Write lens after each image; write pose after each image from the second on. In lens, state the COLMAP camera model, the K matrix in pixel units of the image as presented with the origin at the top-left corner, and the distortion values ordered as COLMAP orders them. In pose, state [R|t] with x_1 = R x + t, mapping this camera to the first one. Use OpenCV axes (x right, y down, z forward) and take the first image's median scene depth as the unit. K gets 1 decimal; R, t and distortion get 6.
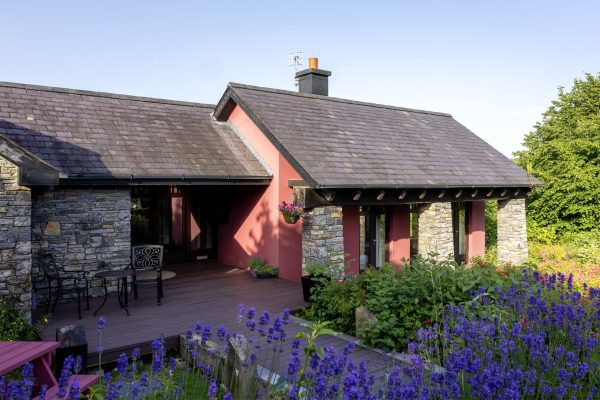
lens RADIAL K [[463.6, 0, 310.4], [0, 463.6, 185.8], [0, 0, 1]] dist [0.004732, -0.000001]
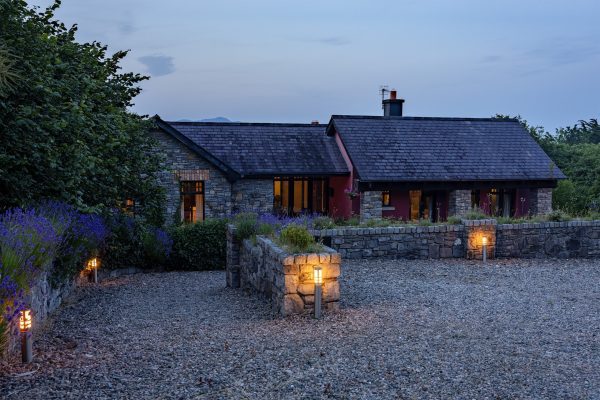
lens RADIAL K [[463.6, 0, 310.4], [0, 463.6, 185.8], [0, 0, 1]] dist [0.004732, -0.000001]
pose [[0.931892, 0.034423, -0.361100, 0.417392], [-0.012119, 0.997886, 0.063850, -0.079712], [0.362534, -0.055125, 0.930339, -0.696612]]
